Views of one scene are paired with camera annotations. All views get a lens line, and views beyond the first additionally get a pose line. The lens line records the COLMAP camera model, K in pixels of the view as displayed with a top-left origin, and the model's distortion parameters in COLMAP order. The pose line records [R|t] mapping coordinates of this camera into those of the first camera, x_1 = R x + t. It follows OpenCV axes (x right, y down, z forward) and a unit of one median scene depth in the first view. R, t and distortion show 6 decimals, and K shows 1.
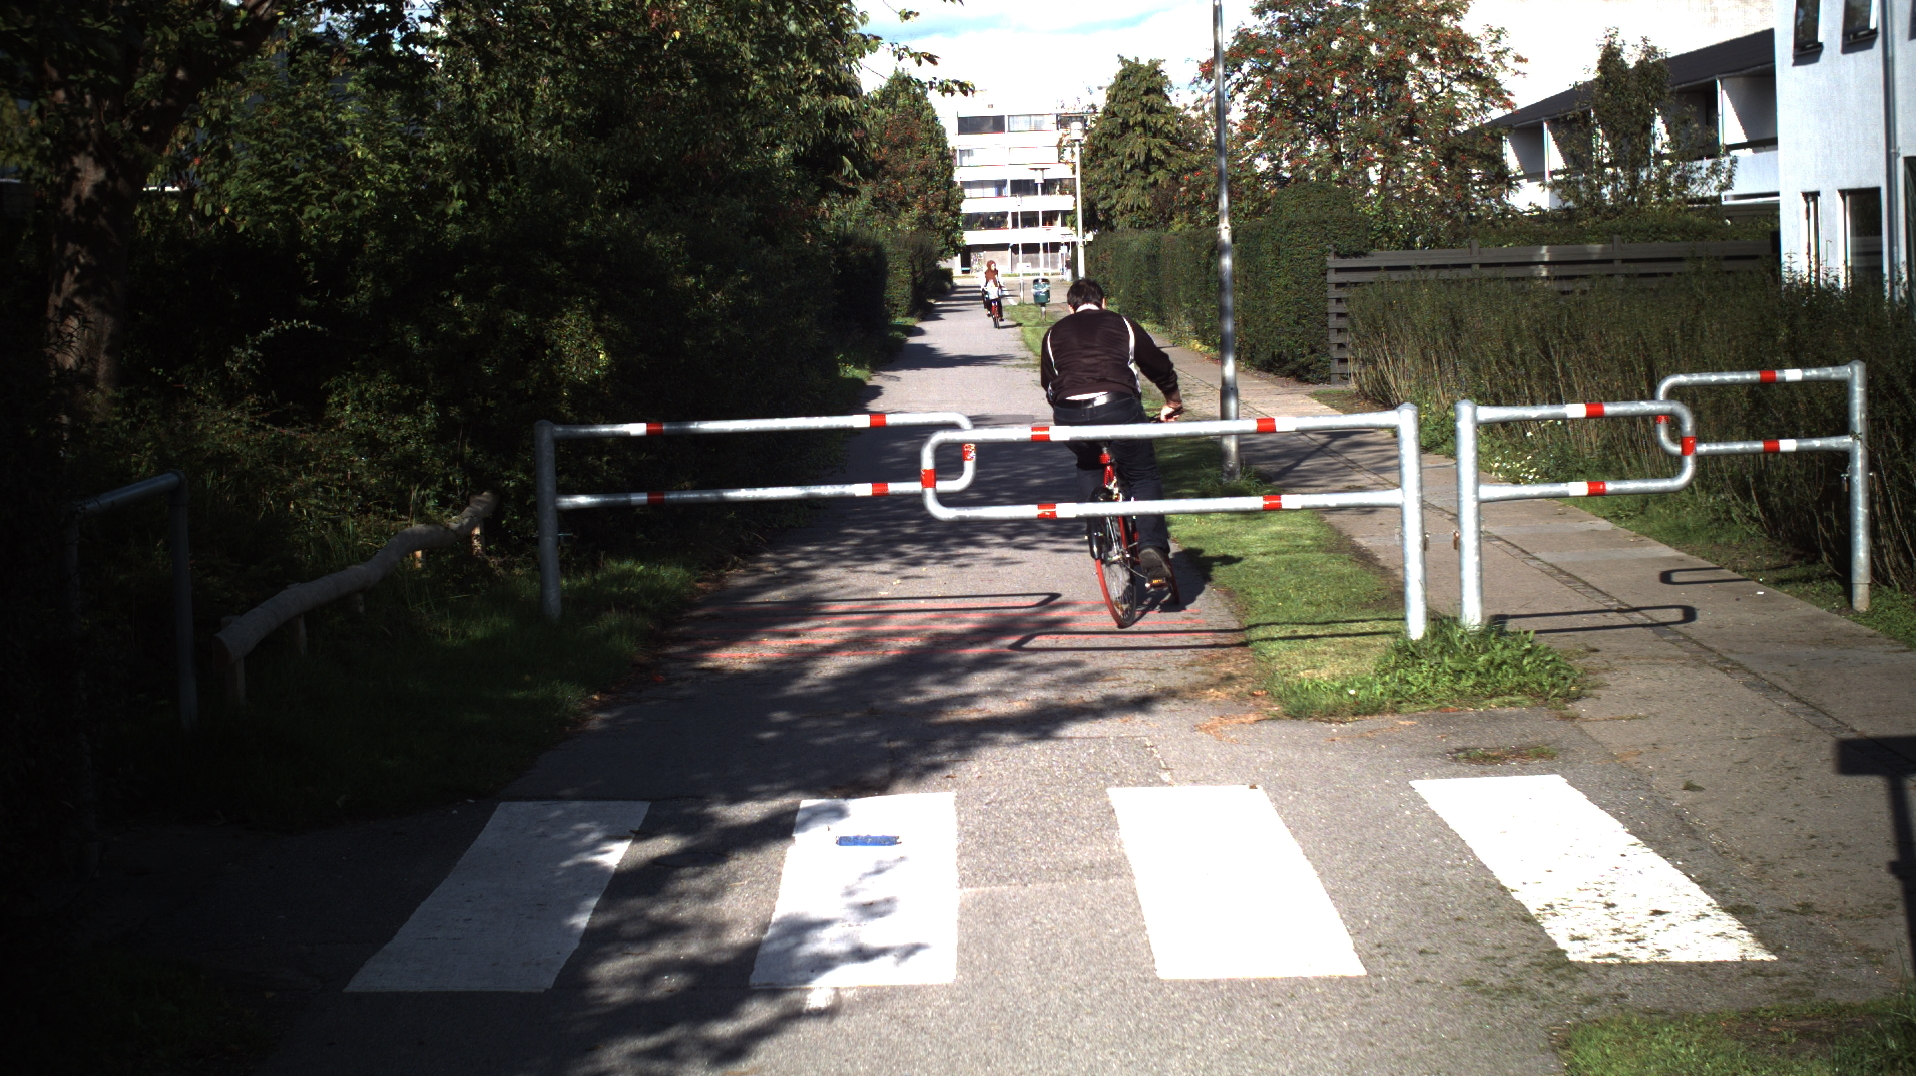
lens RADIAL K [[2644.0, 0, 958.0], [0, 2644.0, 538.0], [0, 0, 1]] dist [-0.123837, -0.037231]
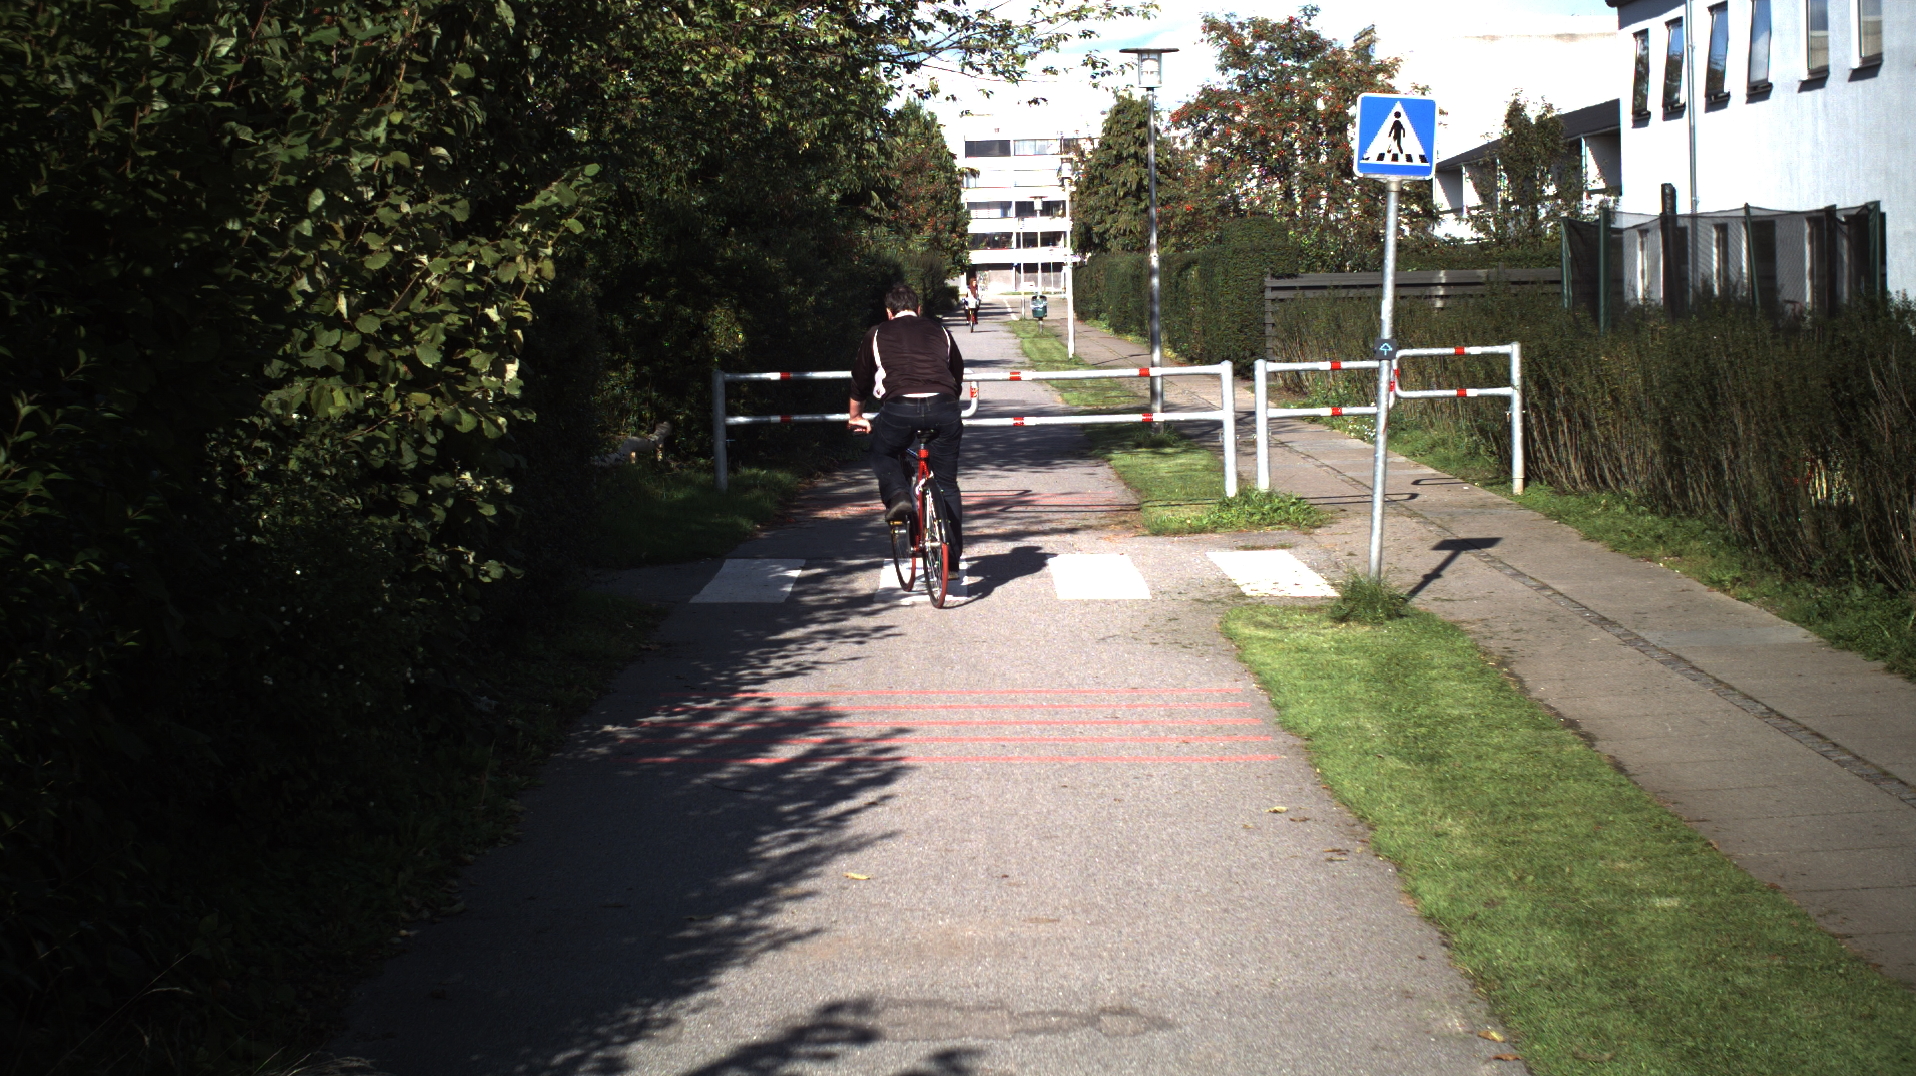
lens RADIAL K [[3983.5, 0, 958.0], [0, 3983.5, 538.0], [0, 0, 1]] dist [-0.162408, -0.371204]
pose [[0.999950, 0.009929, 0.000966, -0.004566], [-0.009883, 0.999141, -0.040236, 0.095193], [-0.001365, 0.040224, 0.999190, -0.892468]]
